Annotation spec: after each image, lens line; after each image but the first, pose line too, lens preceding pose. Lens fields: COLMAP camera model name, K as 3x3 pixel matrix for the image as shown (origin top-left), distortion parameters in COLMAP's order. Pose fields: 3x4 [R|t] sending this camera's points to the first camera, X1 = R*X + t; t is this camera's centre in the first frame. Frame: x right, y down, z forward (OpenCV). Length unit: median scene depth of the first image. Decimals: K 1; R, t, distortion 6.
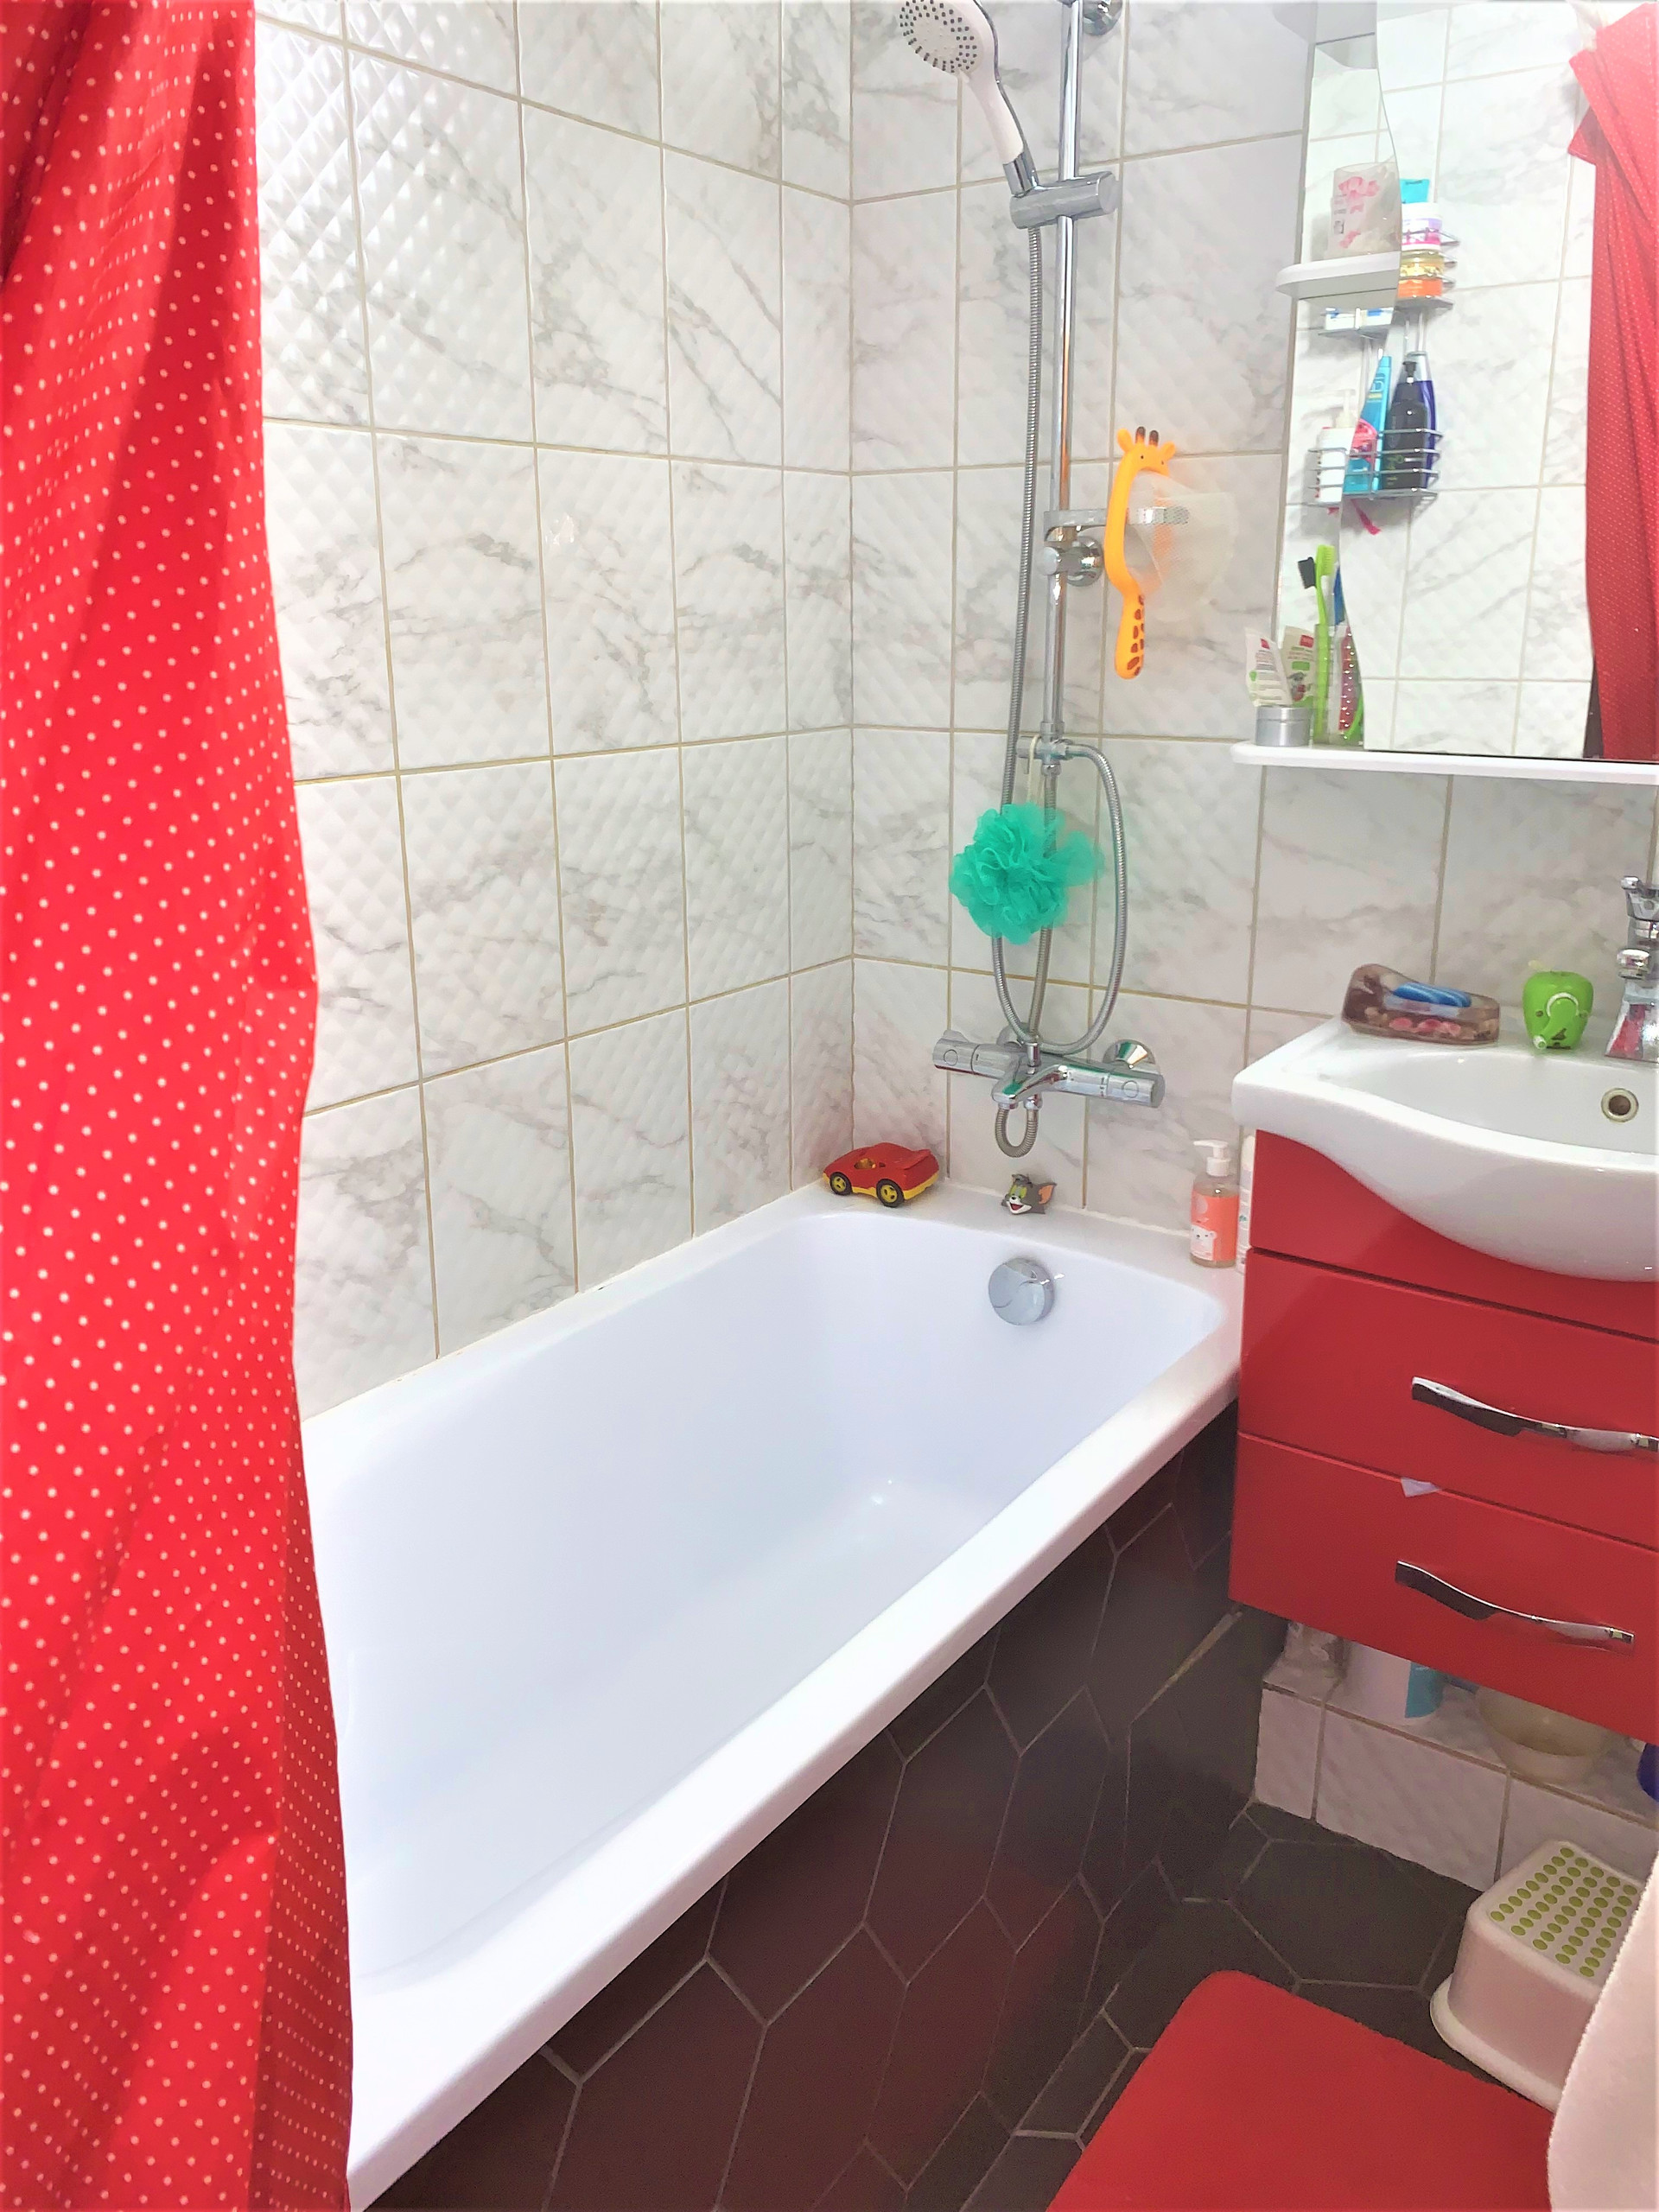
lens RADIAL K [[1732.2, 0, 839.2], [0, 1732.2, 1107.7], [0, 0, 1]] dist [0.028098, -0.010643]
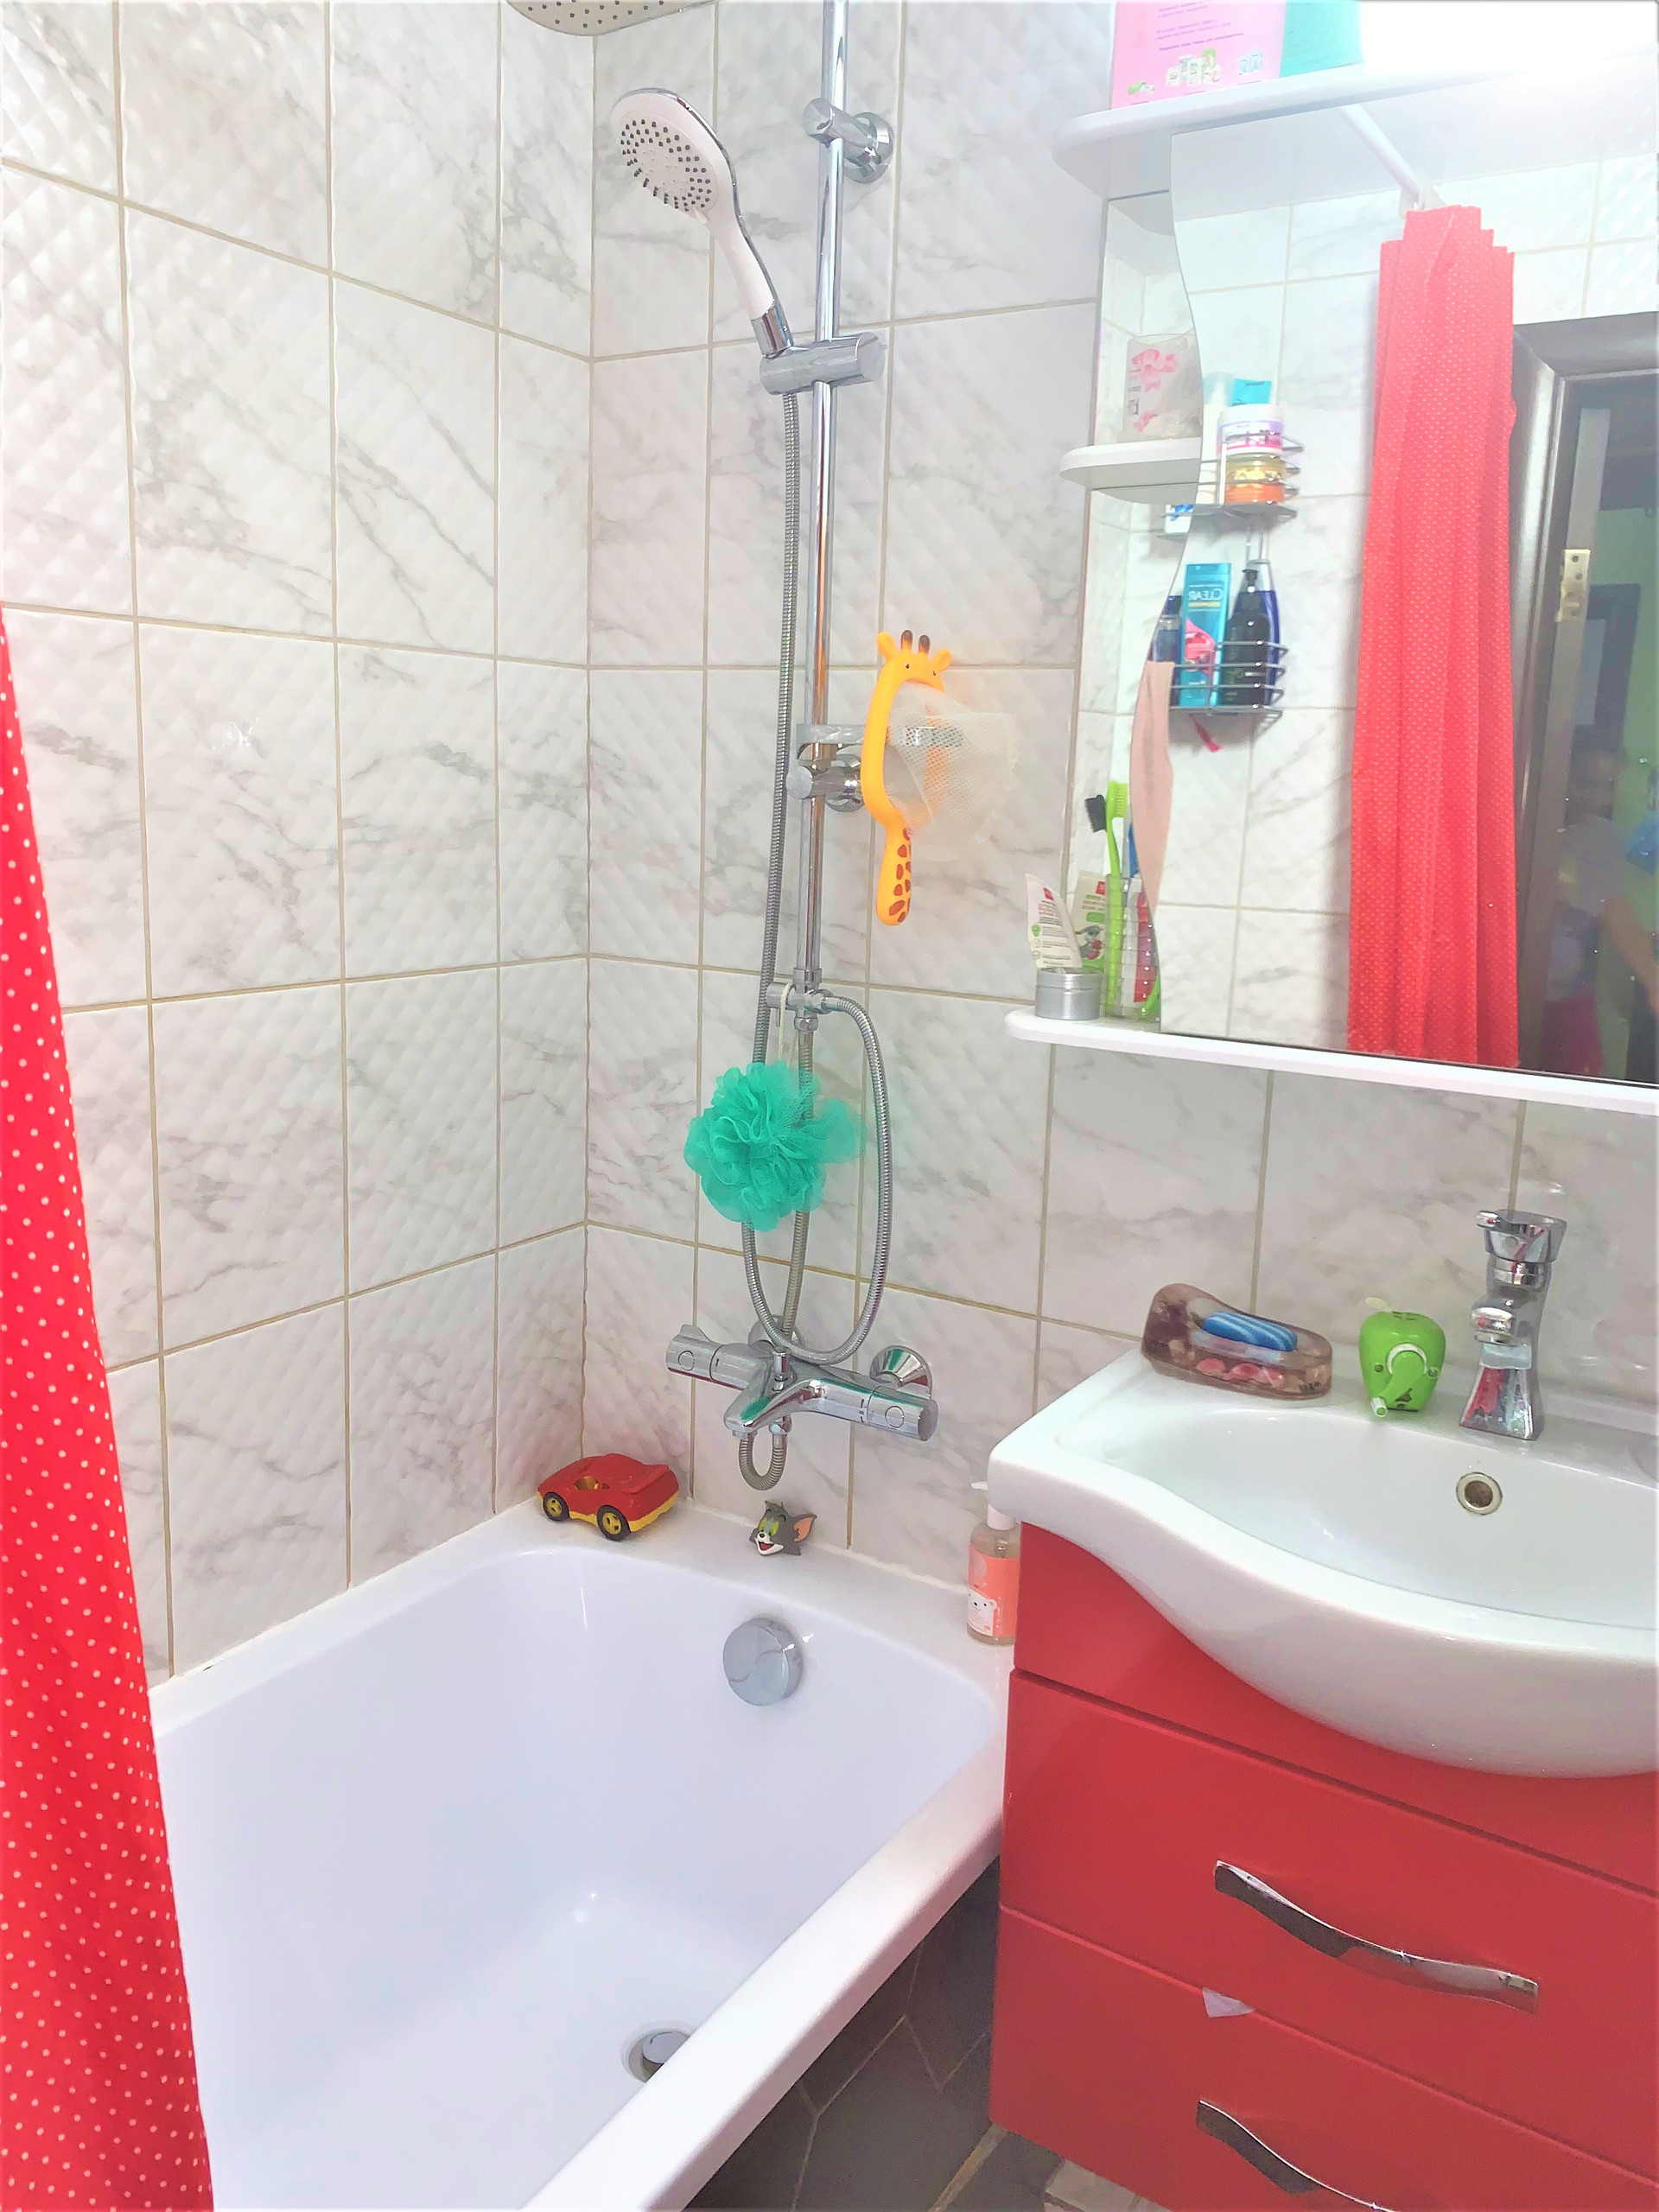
lens RADIAL K [[1704.0, 0, 828.5], [0, 1704.0, 1104.9], [0, 0, 1]] dist [0.024437, -0.008083]
pose [[0.998439, 0.028640, 0.047954, 0.098765], [-0.024169, 0.995525, -0.091353, -0.085193], [-0.050356, 0.090051, 0.994663, 0.201416]]
